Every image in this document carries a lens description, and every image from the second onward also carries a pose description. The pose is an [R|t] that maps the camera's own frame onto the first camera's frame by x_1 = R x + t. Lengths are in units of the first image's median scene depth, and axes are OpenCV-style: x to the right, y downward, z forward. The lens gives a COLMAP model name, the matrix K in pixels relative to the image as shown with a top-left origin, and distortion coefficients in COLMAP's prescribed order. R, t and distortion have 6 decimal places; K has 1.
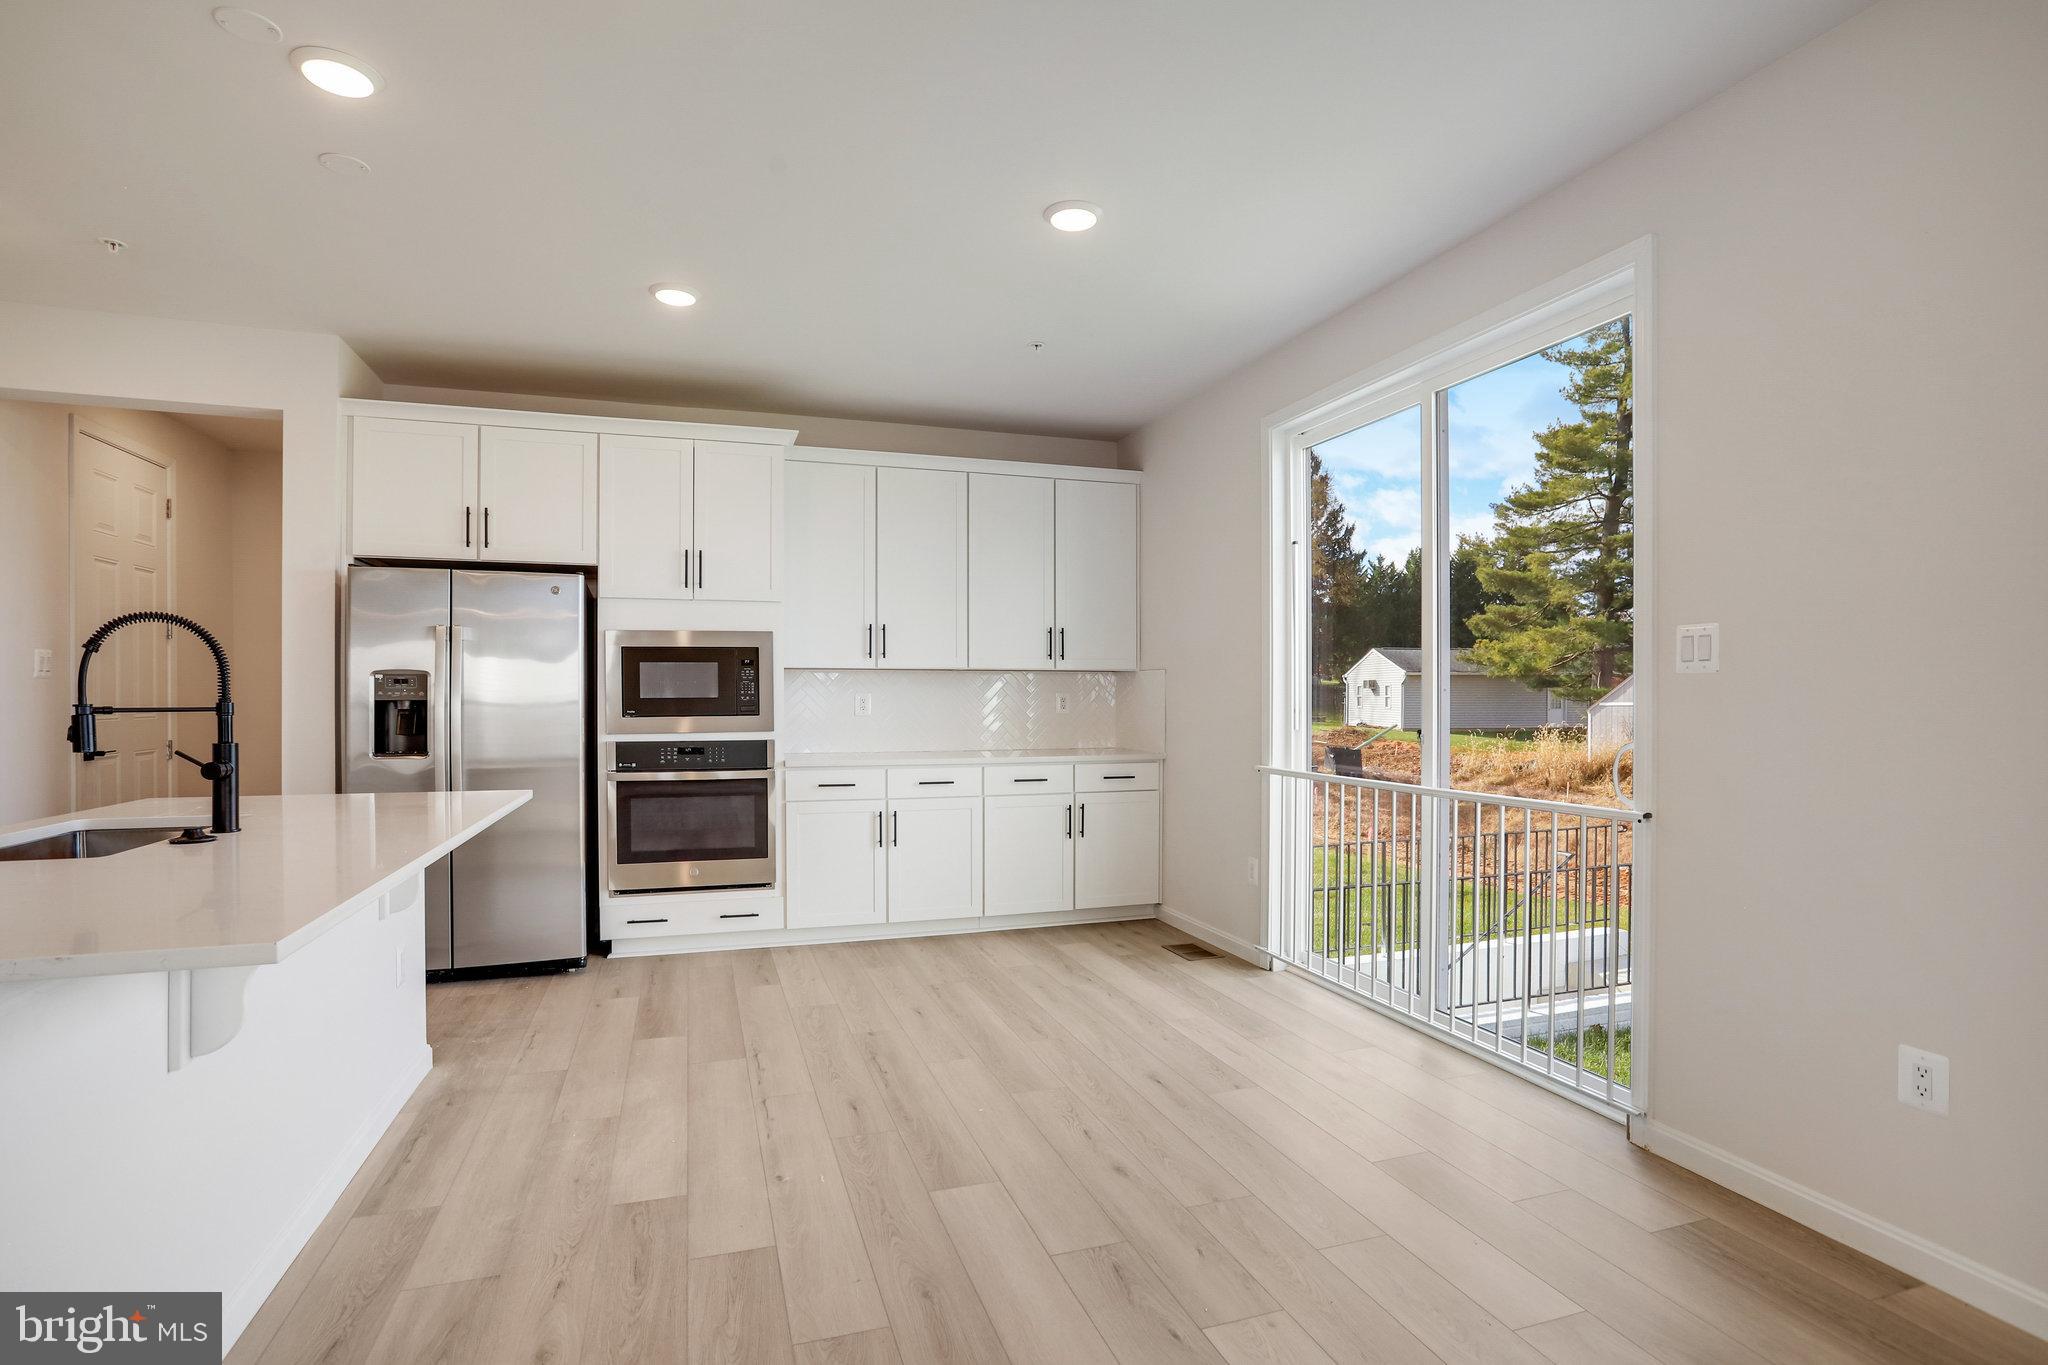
lens RADIAL K [[1002.3, 0, 1026.6], [0, 1002.3, 704.4], [0, 0, 1]] dist [-0.071055, 0.031037]
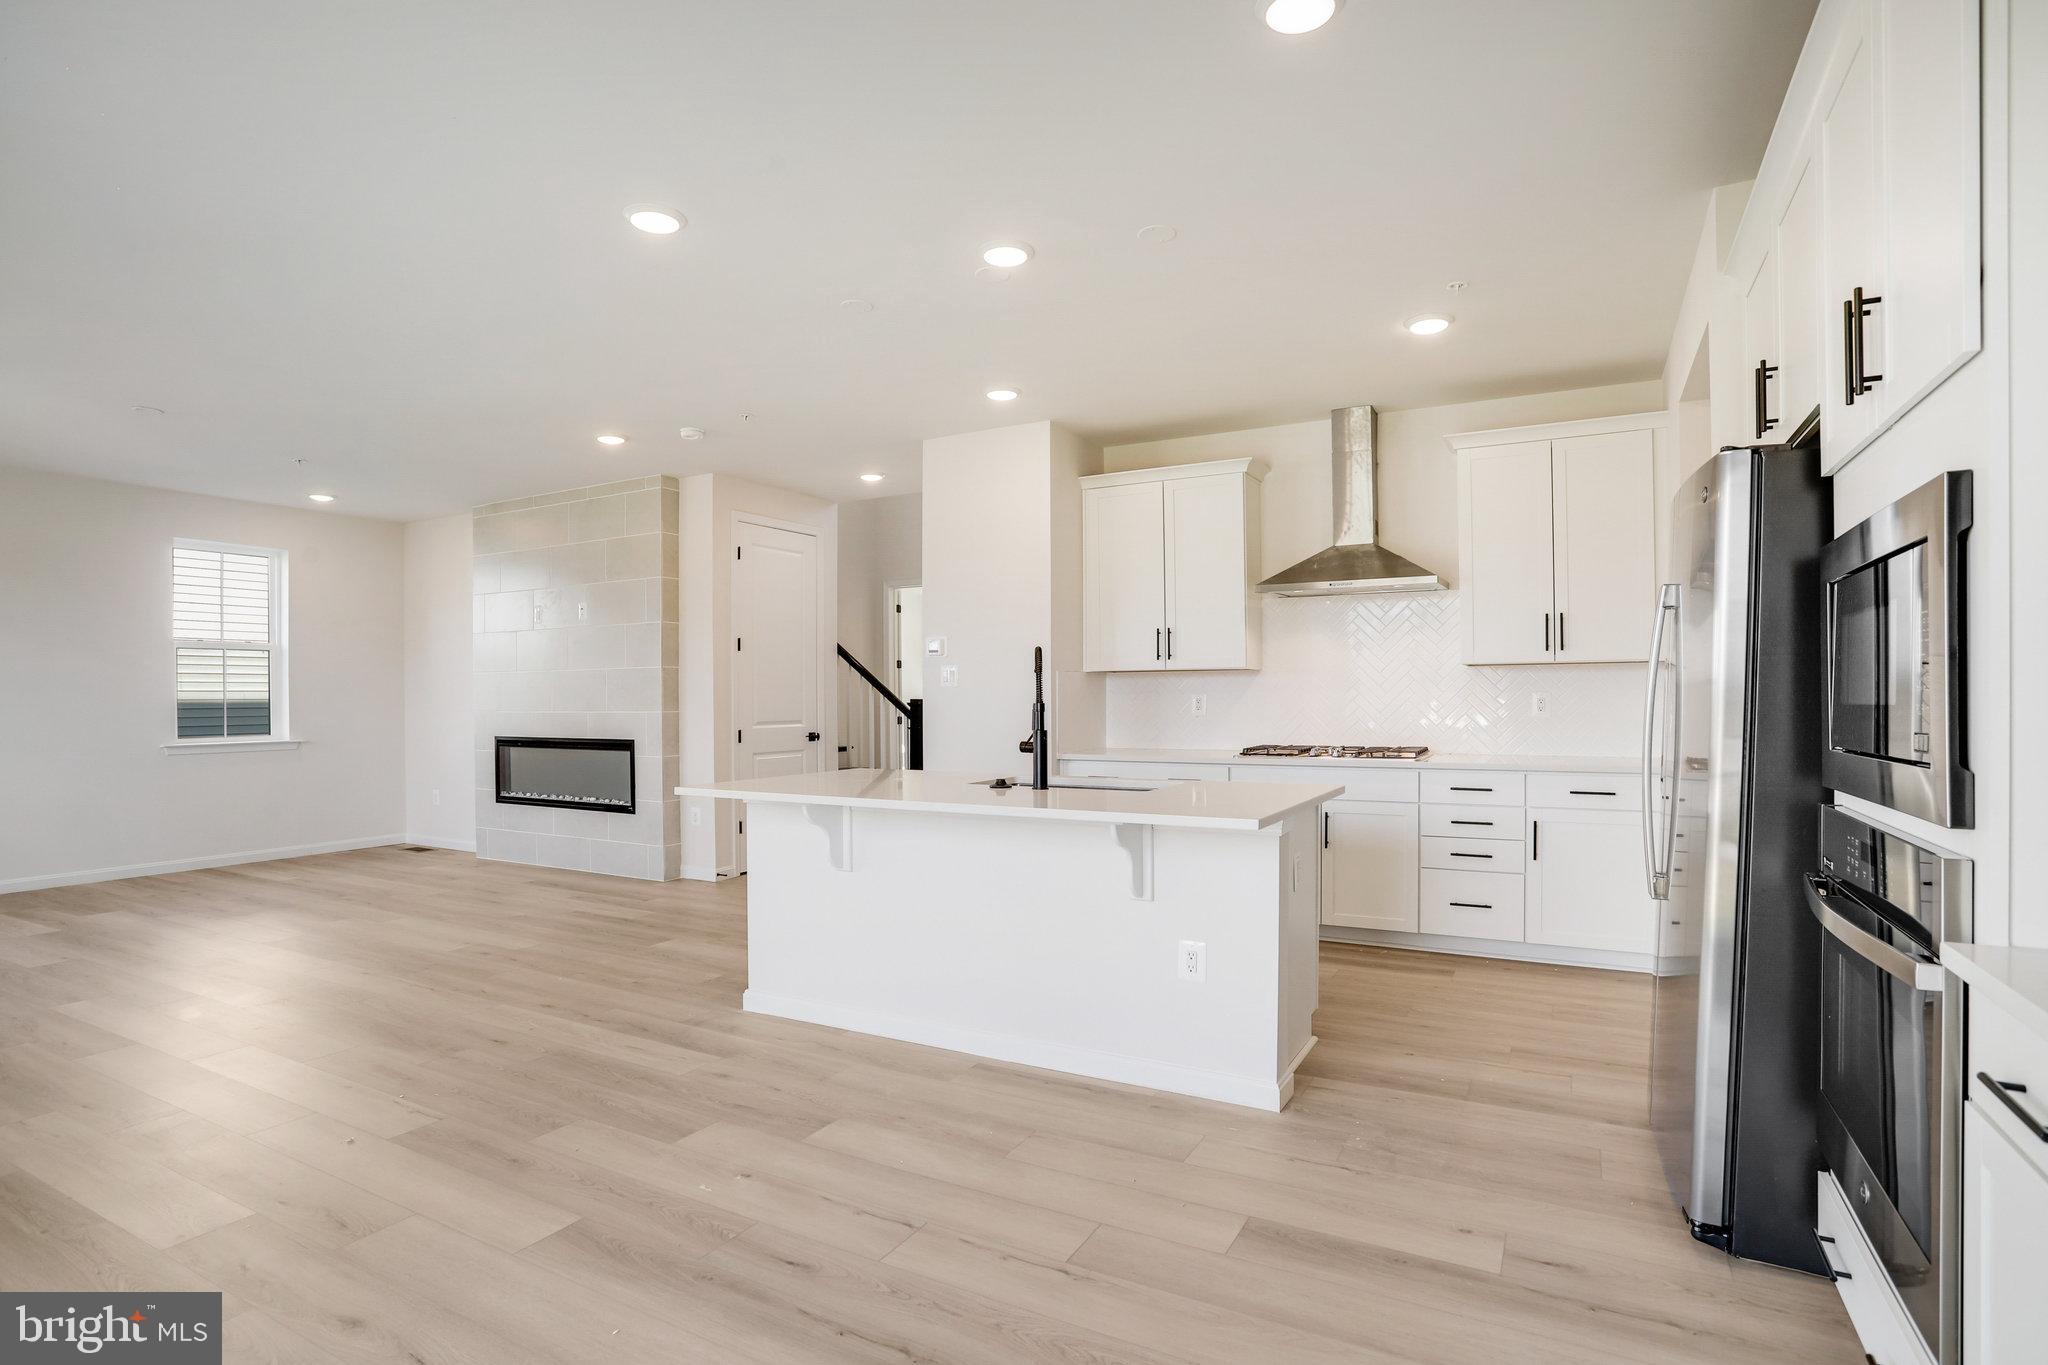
lens RADIAL K [[1002.3, 0, 1043.1], [0, 1002.3, 704.3], [0, 0, 1]] dist [-0.071055, 0.031037]
pose [[-0.723827, 0.009588, -0.689914, 0.122244], [-0.002869, 0.999853, 0.016905, -0.013492], [0.689975, 0.014215, -0.723694, 1.063344]]
